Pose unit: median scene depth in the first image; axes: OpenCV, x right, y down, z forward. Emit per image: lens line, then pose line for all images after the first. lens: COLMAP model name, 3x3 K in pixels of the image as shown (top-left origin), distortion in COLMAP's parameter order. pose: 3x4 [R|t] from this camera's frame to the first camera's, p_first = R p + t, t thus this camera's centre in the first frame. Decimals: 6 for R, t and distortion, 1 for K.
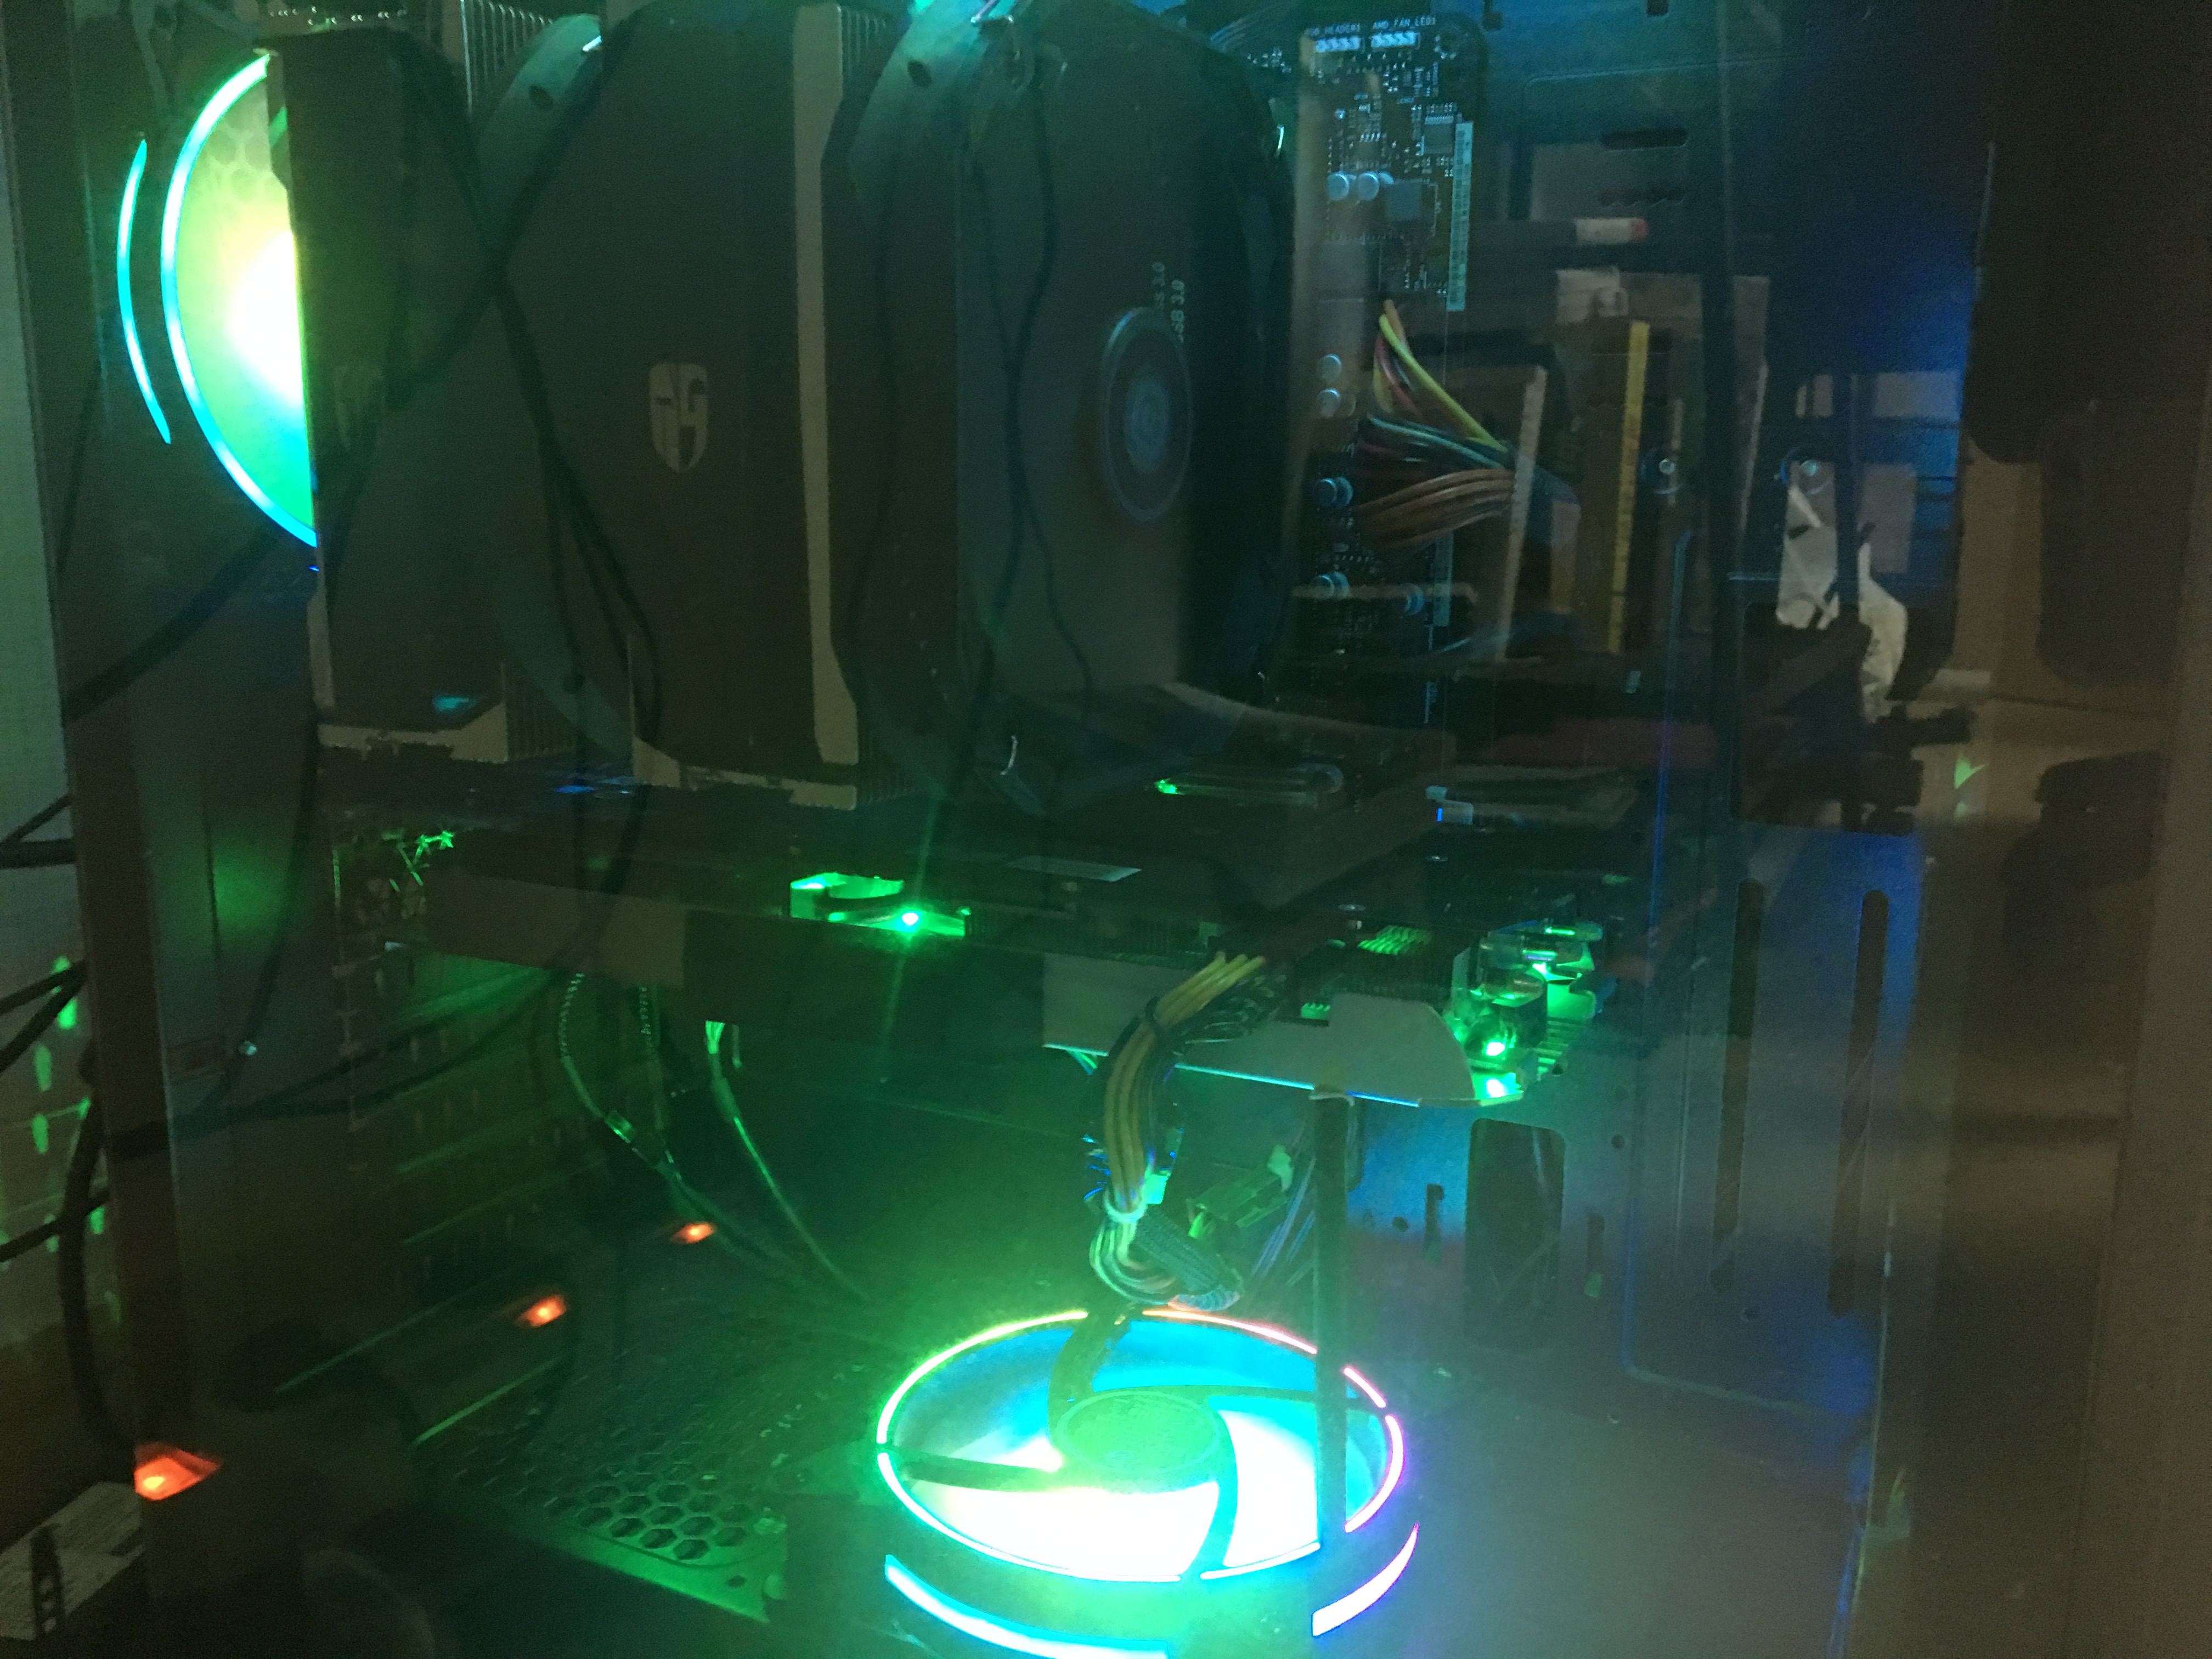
lens RADIAL K [[1896.5, 0, 1118.6], [0, 1896.5, 822.7], [0, 0, 1]] dist [0.054999, -0.077760]
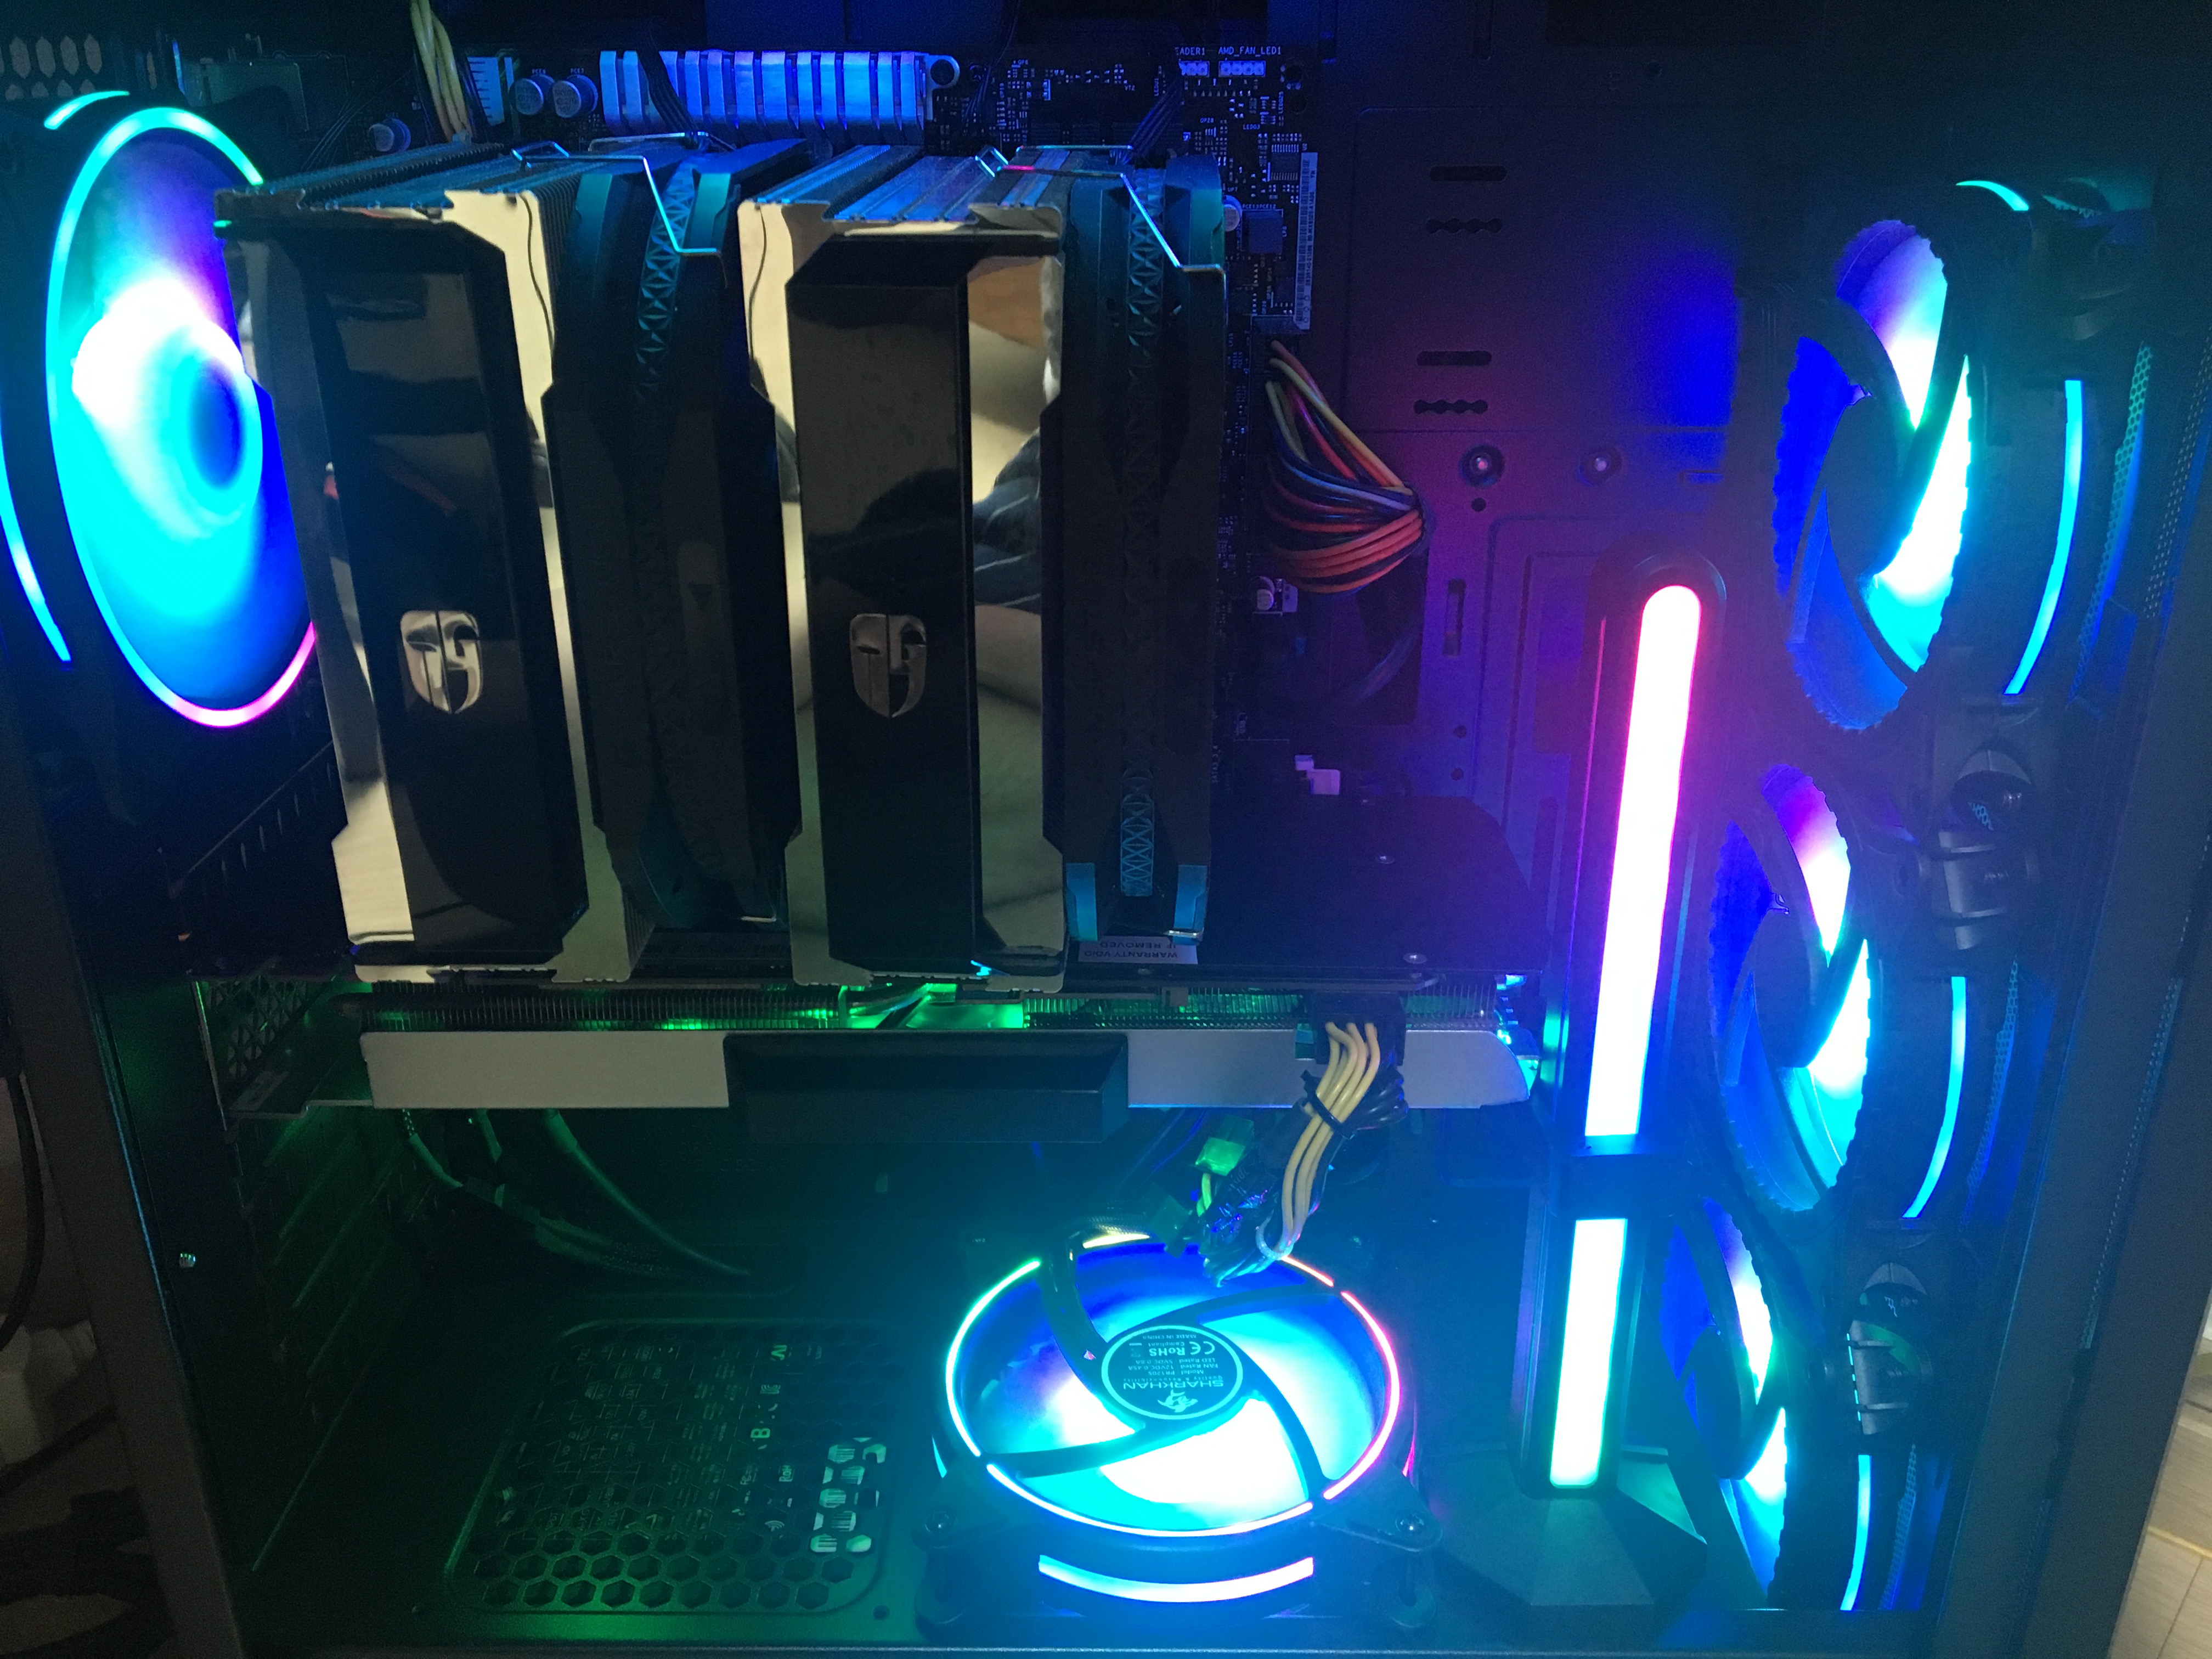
lens RADIAL K [[1896.5, 0, 1110.7], [0, 1896.5, 829.1], [0, 0, 1]] dist [0.054999, -0.077760]
pose [[0.899743, -0.183071, 0.396167, -0.401799], [0.090533, 0.966312, 0.240927, -0.269044], [-0.426927, -0.180906, 0.886006, 0.047074]]
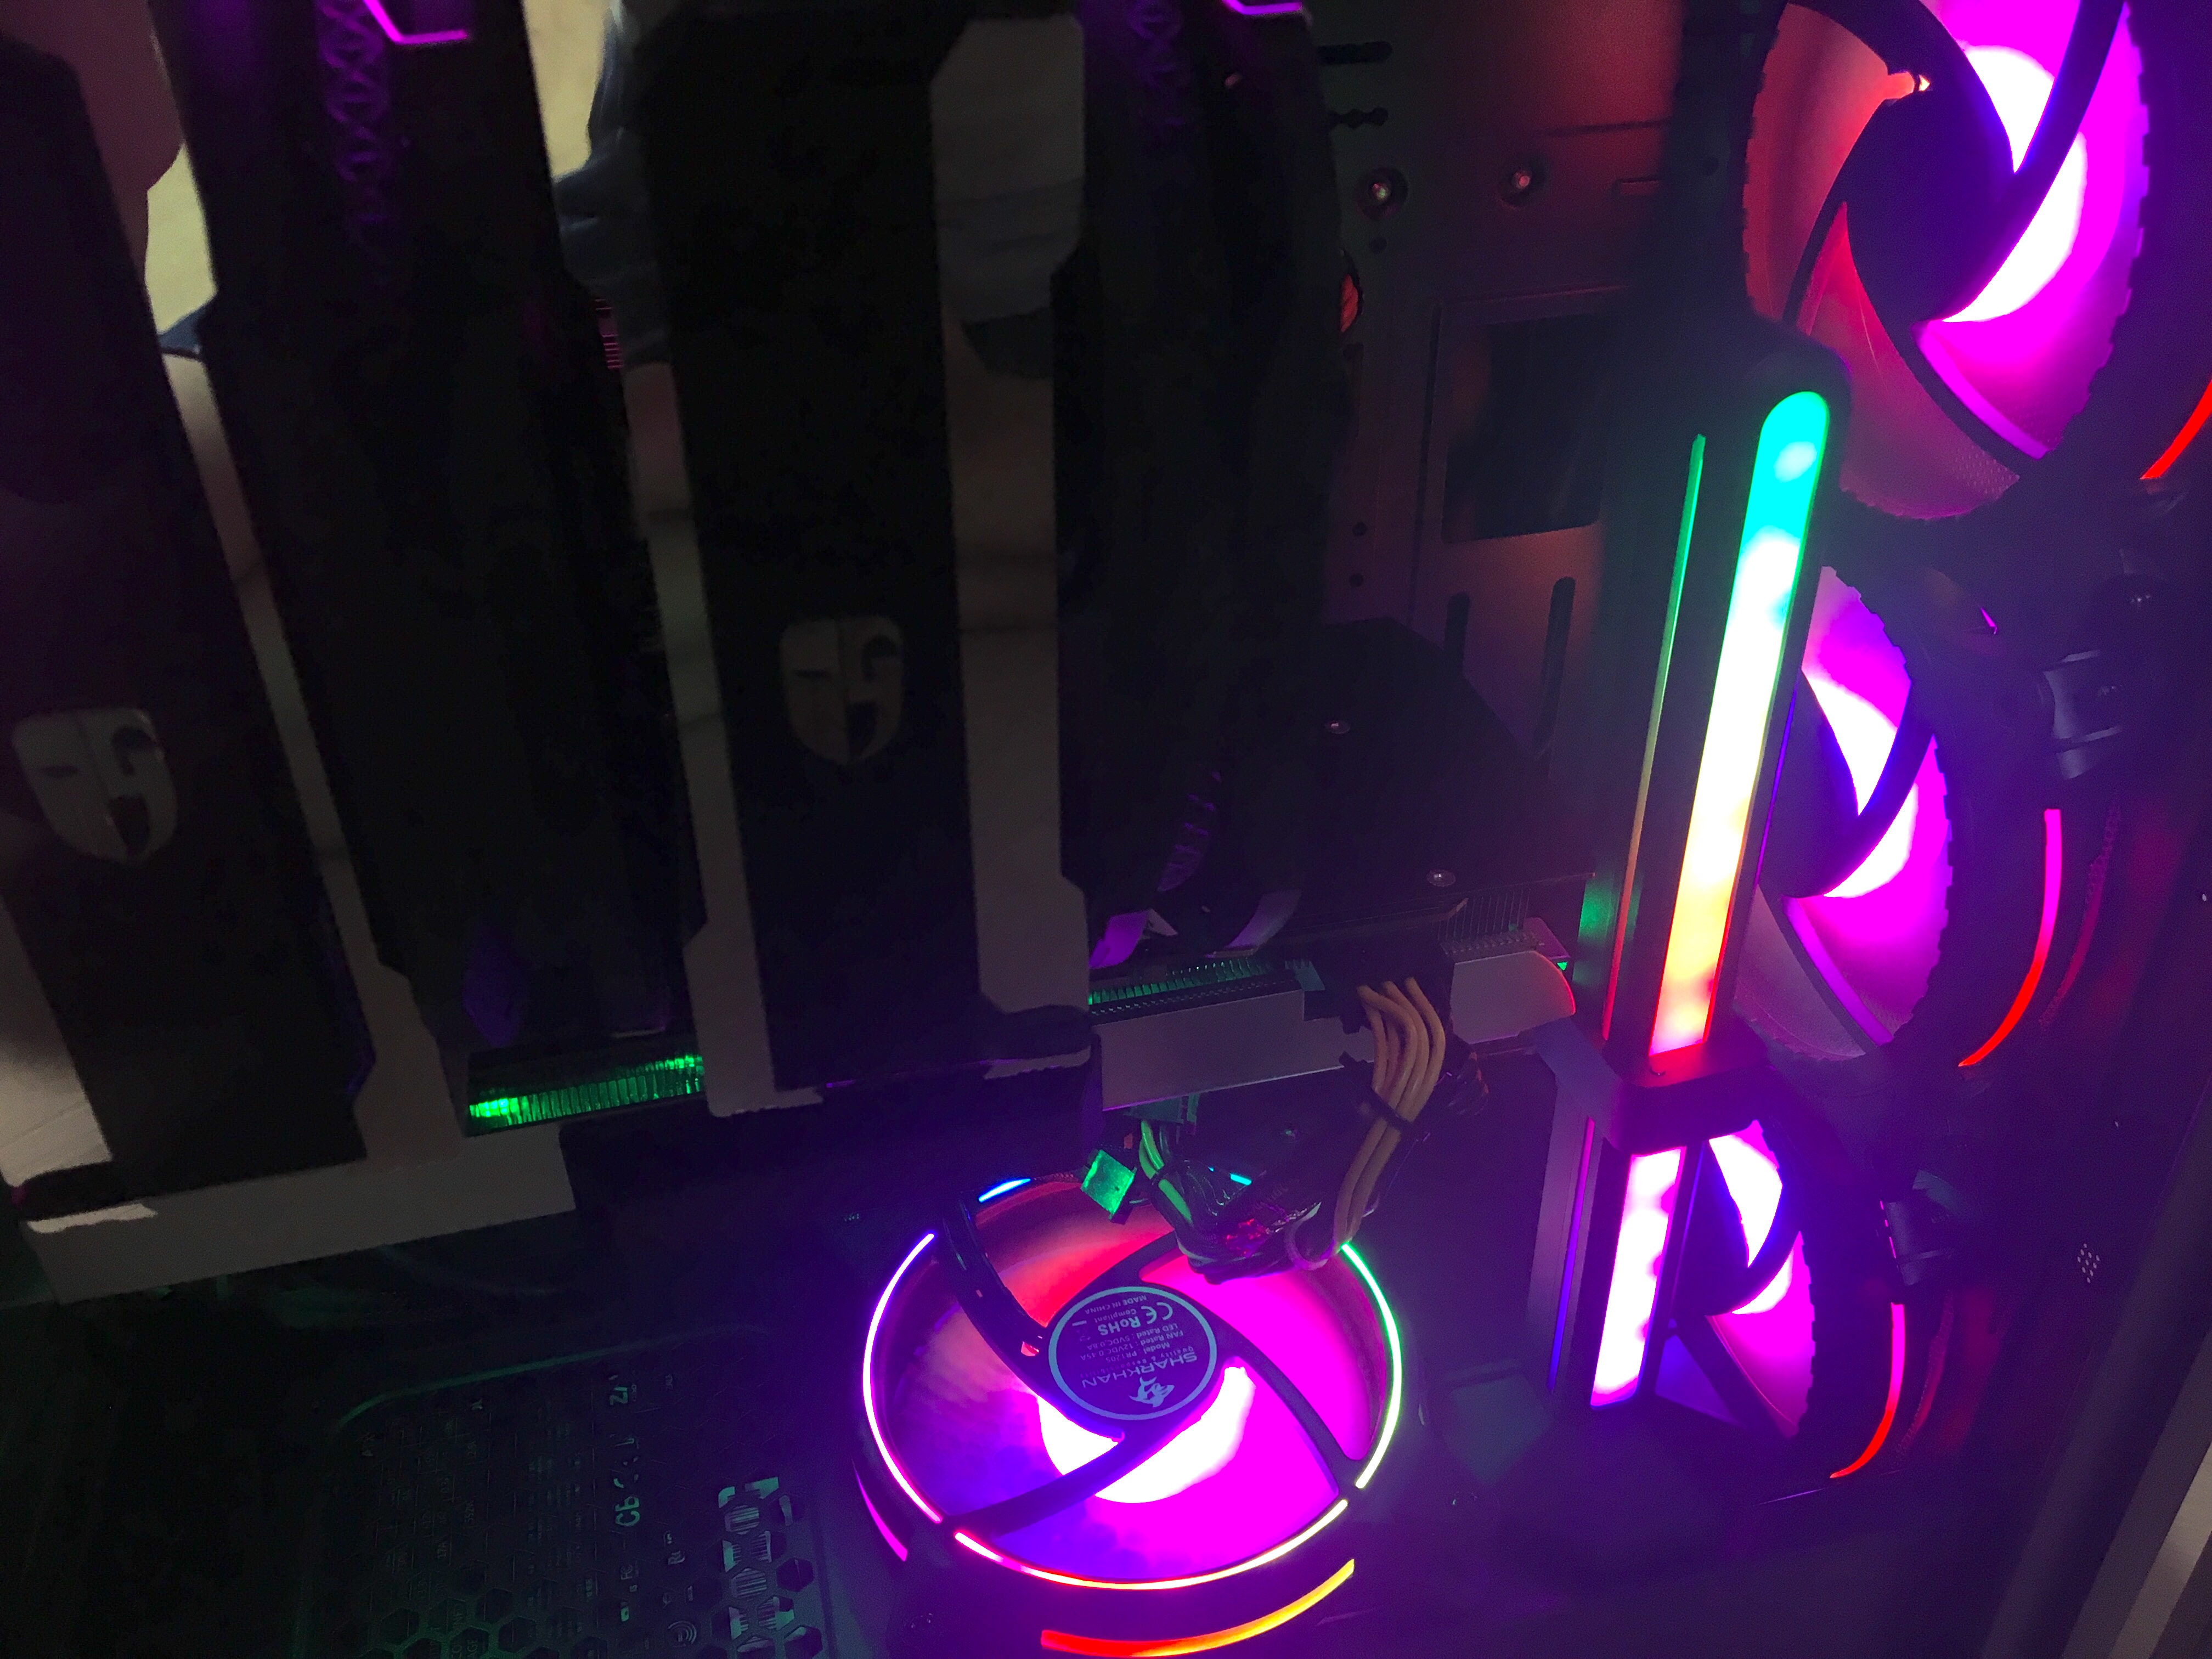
lens RADIAL K [[1896.5, 0, 1113.5], [0, 1896.5, 830.8], [0, 0, 1]] dist [0.054999, -0.077760]
pose [[0.760644, -0.380495, 0.525970, -0.387899], [0.139907, 0.887265, 0.439531, -0.330363], [-0.633914, -0.260740, 0.728126, 0.353296]]
